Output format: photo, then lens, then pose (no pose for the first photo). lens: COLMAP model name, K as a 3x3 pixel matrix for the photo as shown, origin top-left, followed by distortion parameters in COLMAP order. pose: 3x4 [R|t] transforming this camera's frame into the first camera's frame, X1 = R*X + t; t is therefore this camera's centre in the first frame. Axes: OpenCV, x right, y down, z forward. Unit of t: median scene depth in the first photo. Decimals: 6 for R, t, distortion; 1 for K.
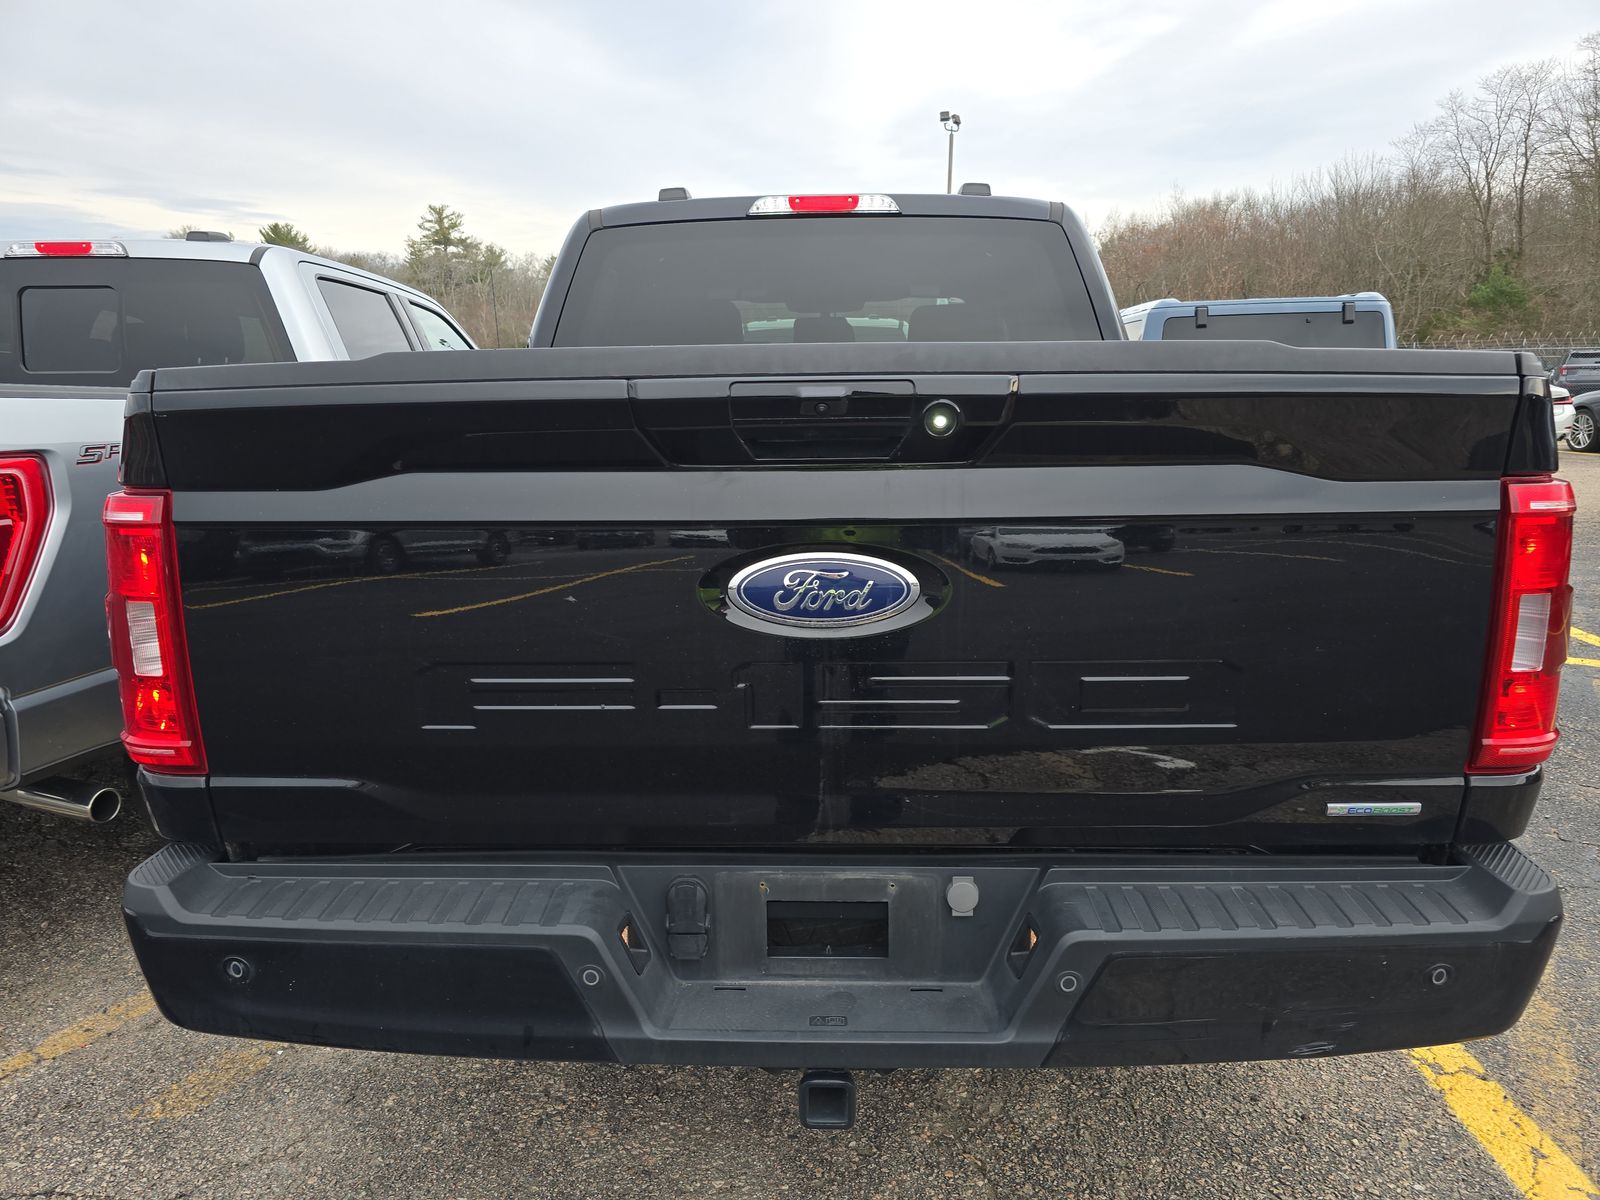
lens RADIAL K [[1076.6, 0, 796.7], [0, 1076.6, 600.0], [0, 0, 1]] dist [0.027910, -0.015684]
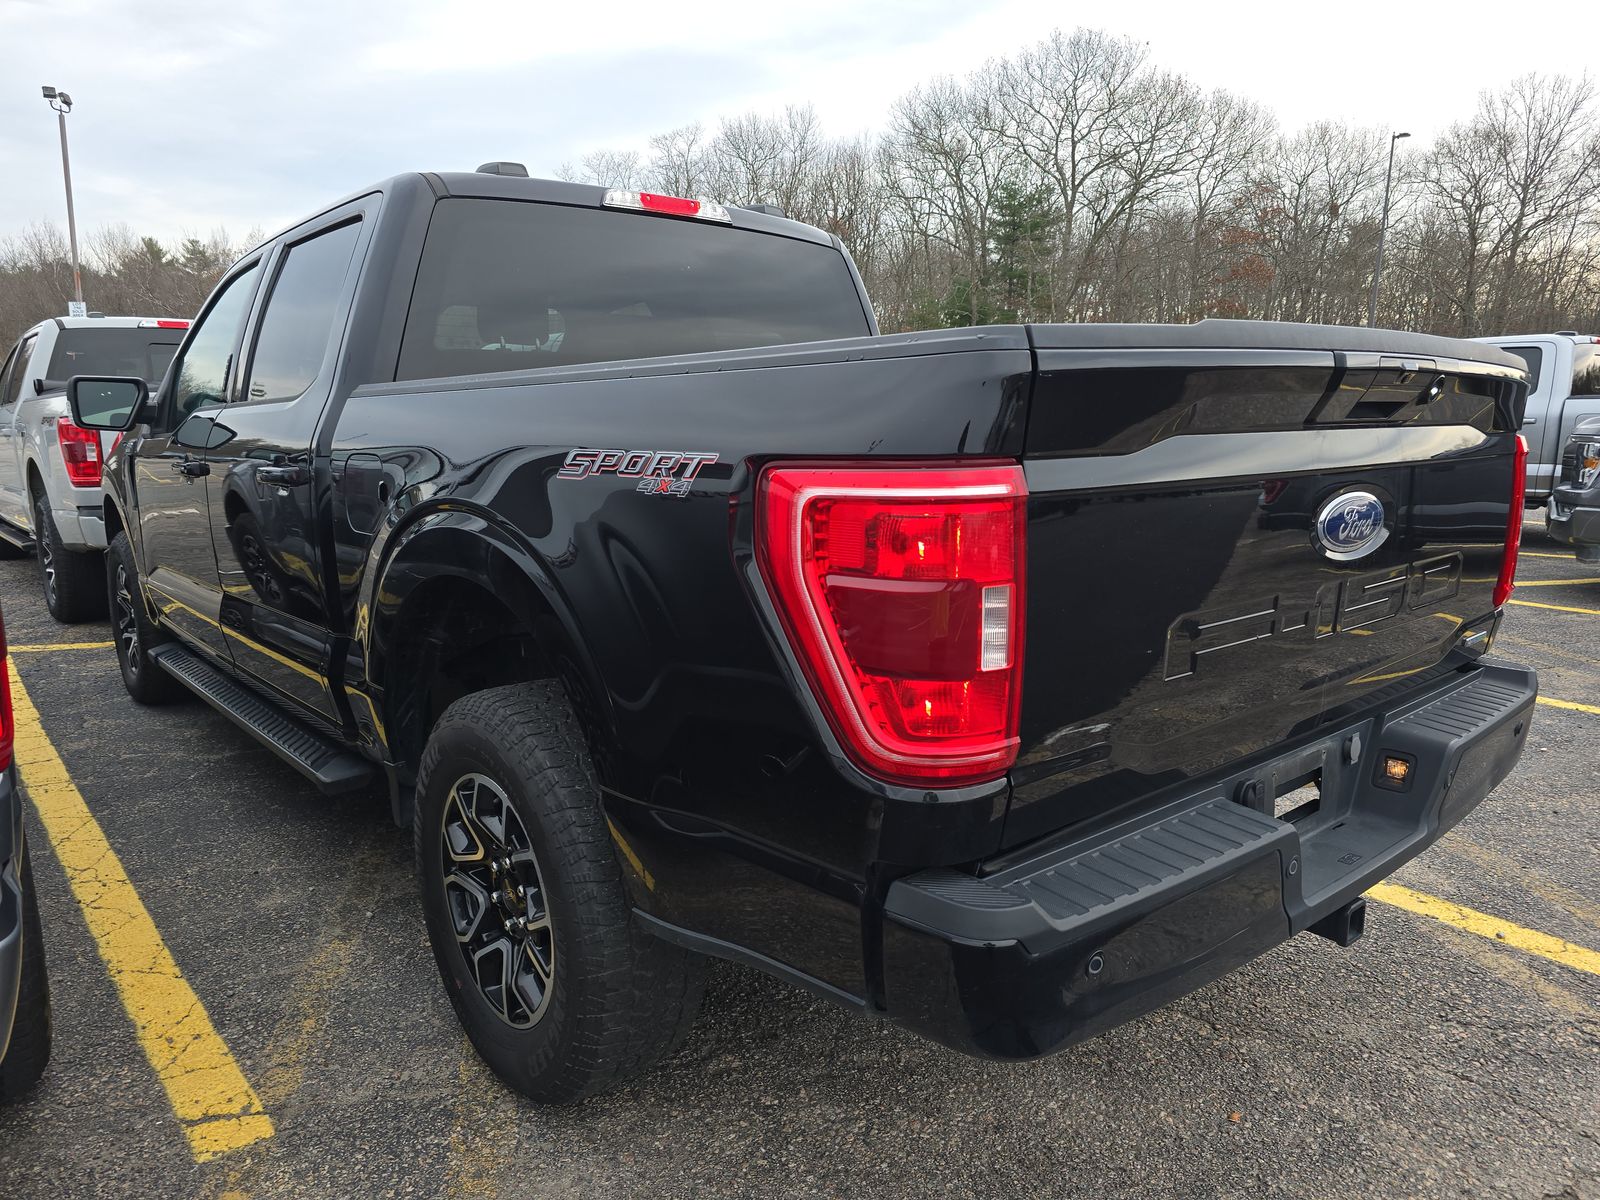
lens RADIAL K [[1076.6, 0, 795.4], [0, 1076.6, 601.5], [0, 0, 1]] dist [0.027910, -0.015684]
pose [[0.743679, -0.106576, 0.659987, -0.579452], [0.123911, 0.992080, 0.020579, -0.010525], [-0.656953, 0.066475, 0.750995, 0.199612]]
